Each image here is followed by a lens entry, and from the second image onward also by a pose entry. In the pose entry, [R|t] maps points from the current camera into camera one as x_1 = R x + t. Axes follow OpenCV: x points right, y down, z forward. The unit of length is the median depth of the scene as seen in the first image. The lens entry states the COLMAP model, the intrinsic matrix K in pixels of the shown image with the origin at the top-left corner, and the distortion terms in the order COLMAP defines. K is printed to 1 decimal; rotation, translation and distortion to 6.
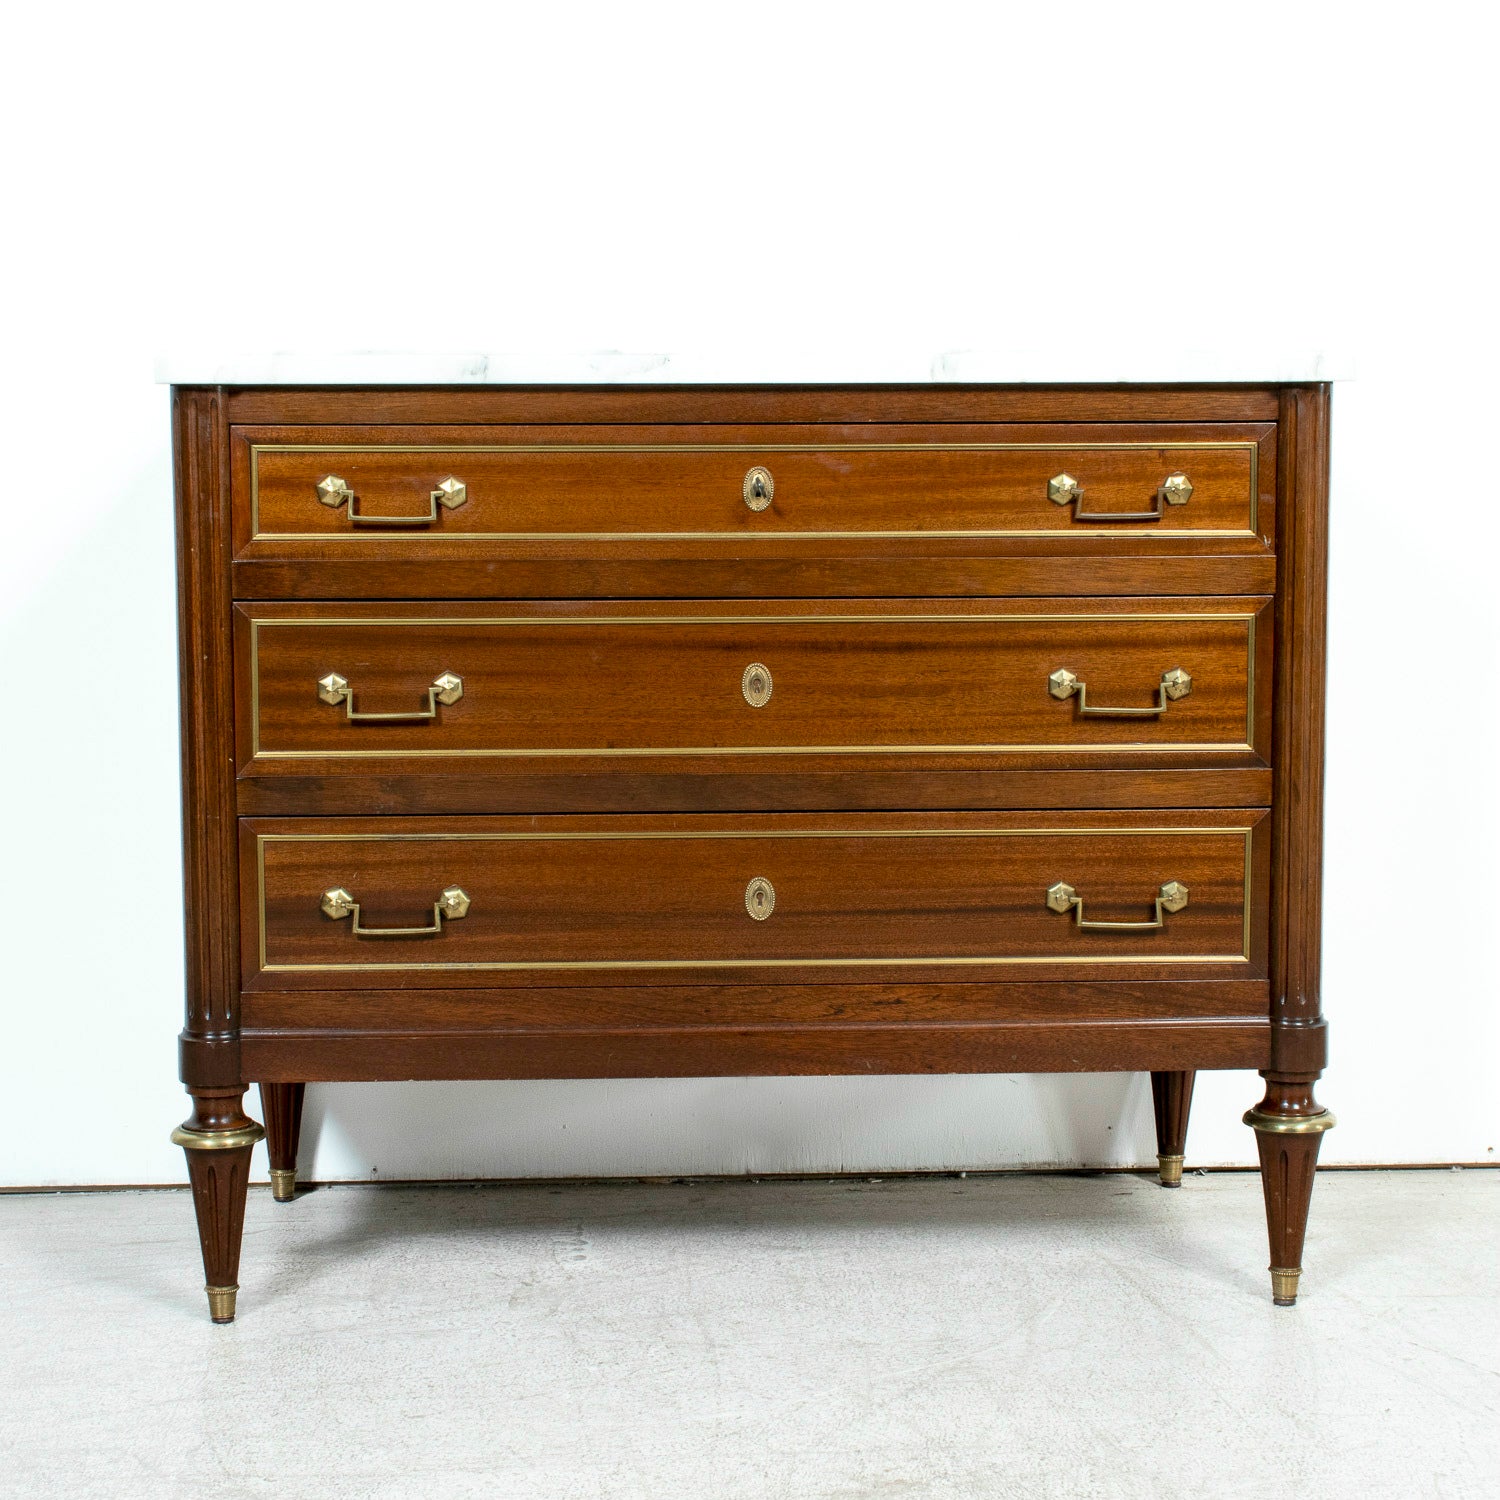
lens RADIAL K [[3128.3, 0, 684.9], [0, 3128.3, 699.4], [0, 0, 1]] dist [-0.021235, 0.000000]
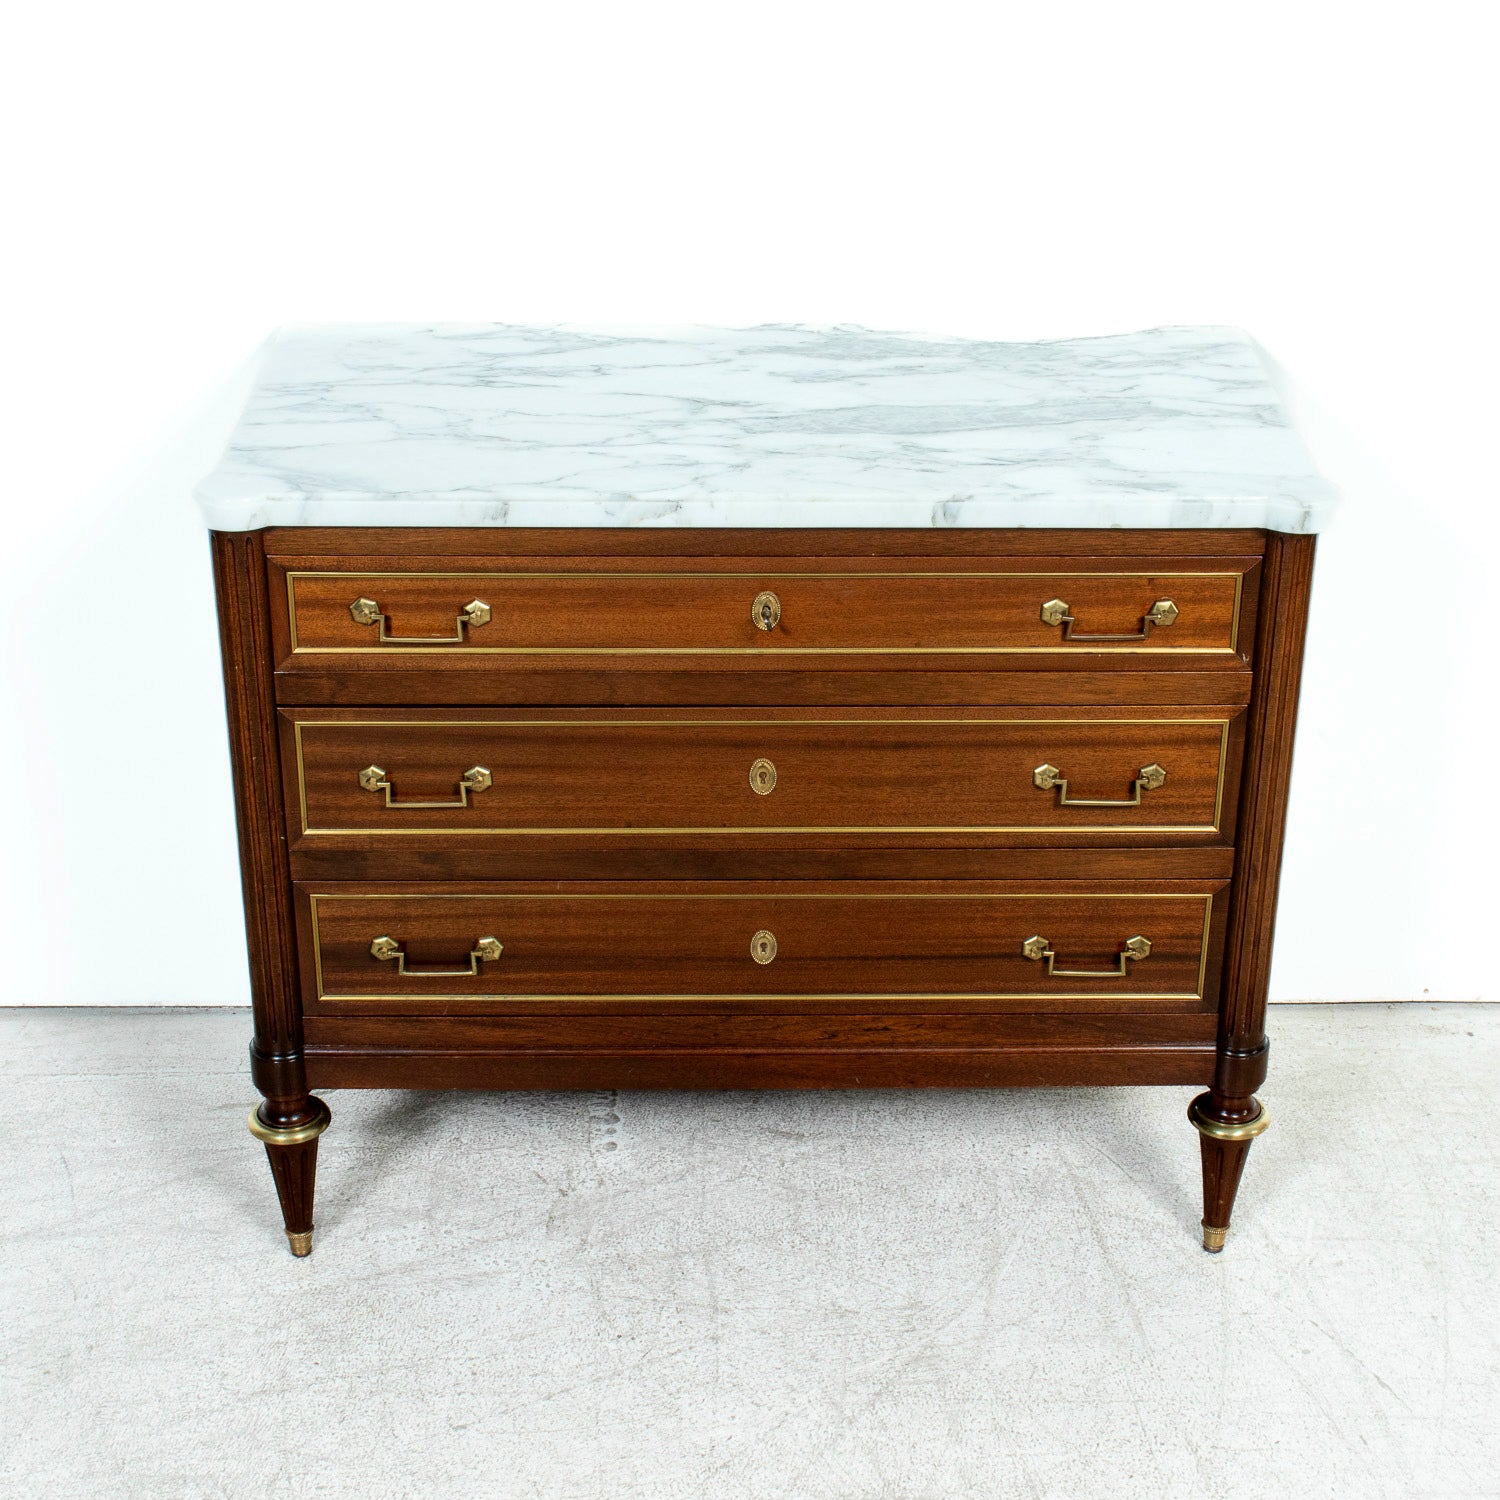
lens RADIAL K [[2874.7, 0, 727.9], [0, 2874.7, 754.3], [0, 0, 1]] dist [-0.041775, 0.000000]
pose [[0.999577, 0.018786, -0.022224, 0.032797], [-0.008887, 0.924292, 0.381583, -0.390702], [0.027709, -0.381224, 0.924067, 0.082250]]
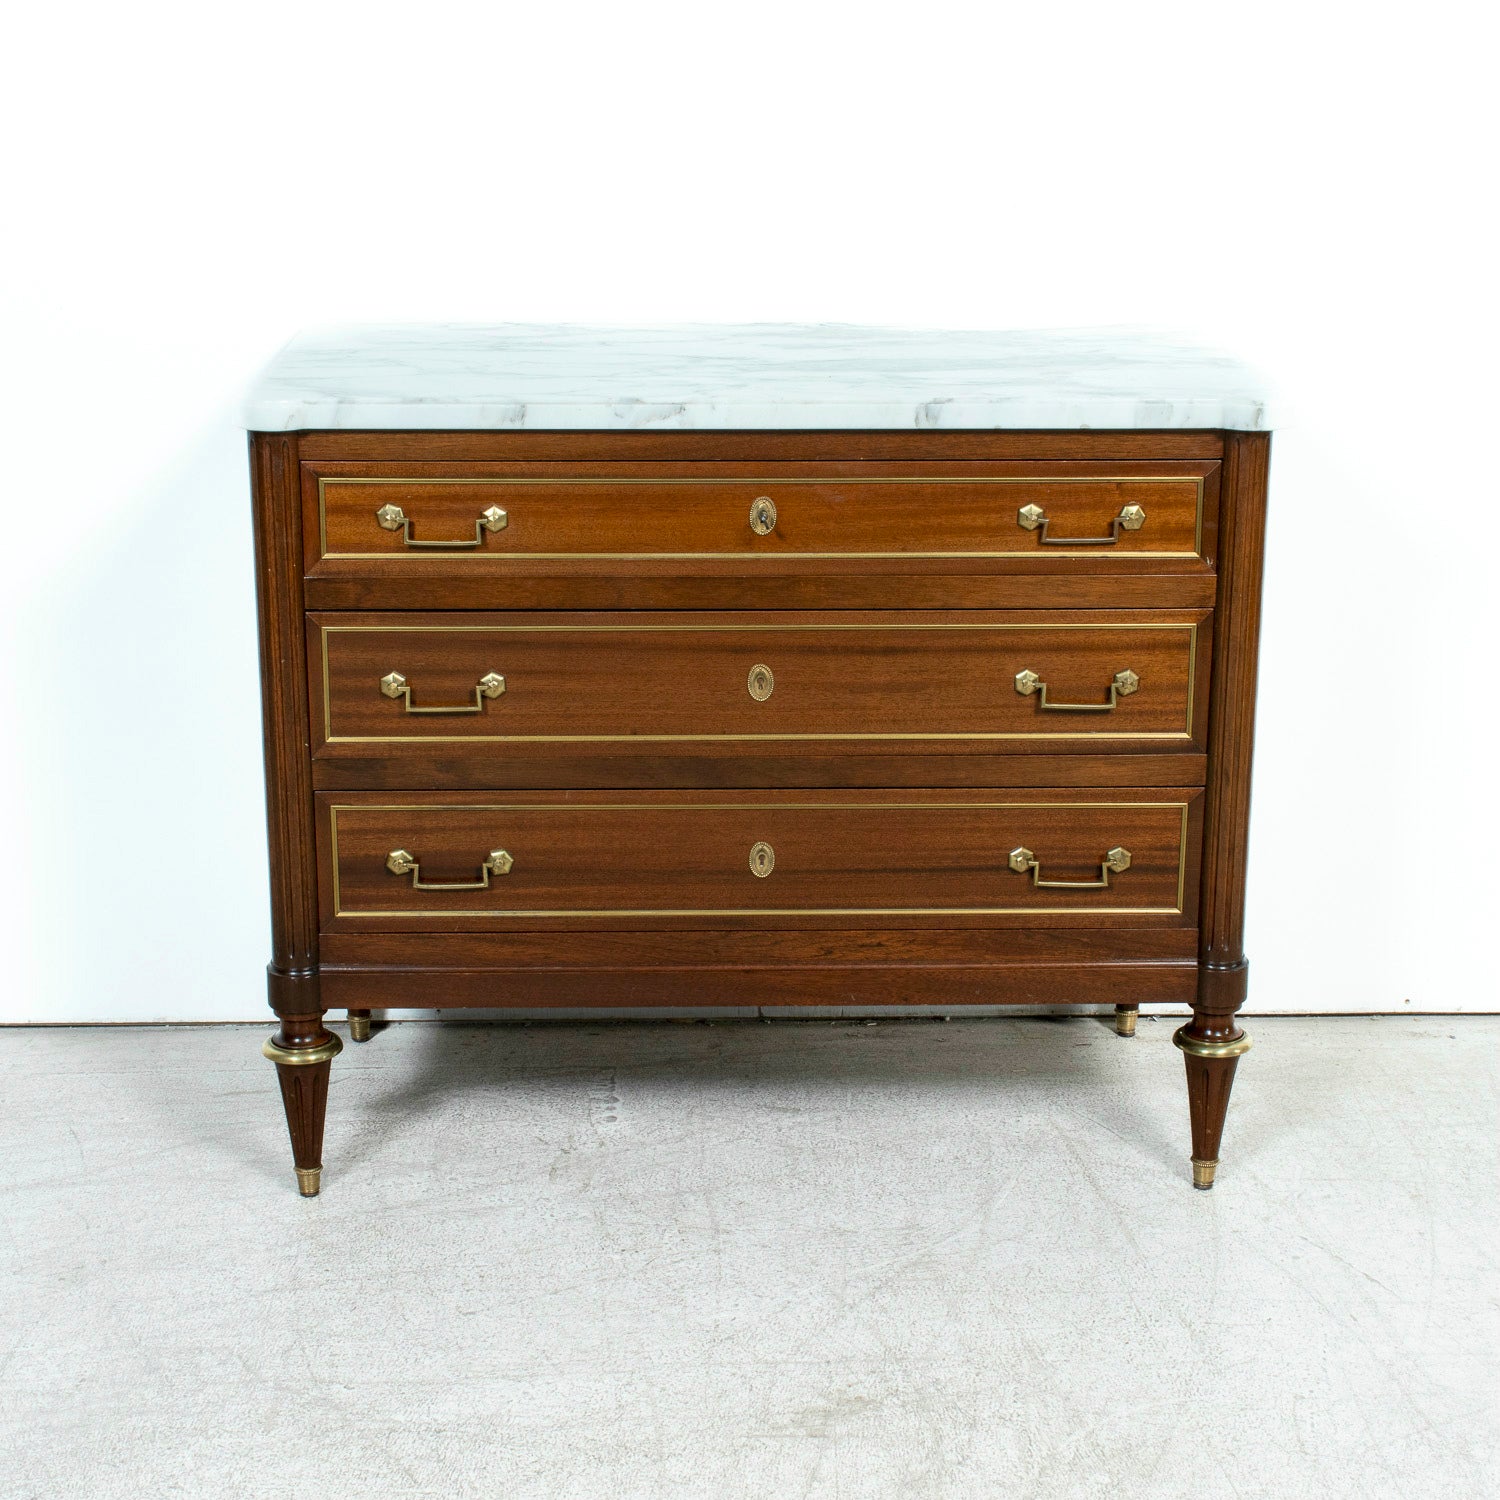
lens RADIAL K [[3128.3, 0, 709.0], [0, 3128.3, 740.5], [0, 0, 1]] dist [-0.021235, 0.000000]
pose [[0.999762, 0.010146, -0.019324, 0.026452], [-0.005970, 0.978735, 0.205044, -0.219406], [0.020993, -0.204880, 0.978562, -0.132451]]
